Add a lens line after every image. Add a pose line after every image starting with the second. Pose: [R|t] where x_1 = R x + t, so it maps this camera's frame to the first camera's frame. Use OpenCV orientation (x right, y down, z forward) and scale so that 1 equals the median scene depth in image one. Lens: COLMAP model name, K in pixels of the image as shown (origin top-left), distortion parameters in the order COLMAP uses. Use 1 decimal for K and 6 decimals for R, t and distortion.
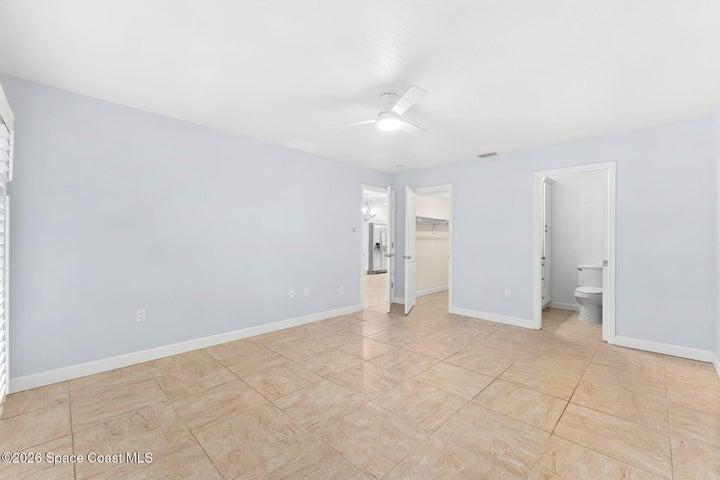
lens RADIAL K [[296.0, 0, 355.8], [0, 296.0, 238.2], [0, 0, 1]] dist [0.000788, 0.000187]
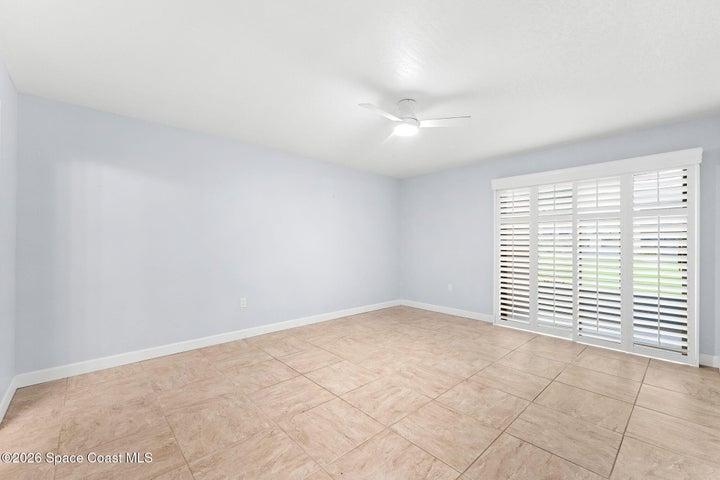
lens RADIAL K [[296.0, 0, 355.8], [0, 296.0, 238.2], [0, 0, 1]] dist [0.000788, 0.000187]
pose [[-0.998676, -0.004492, 0.051240, 0.228160], [-0.005444, 0.999815, -0.018458, 0.006507], [-0.051148, -0.018712, -0.998516, 2.005726]]
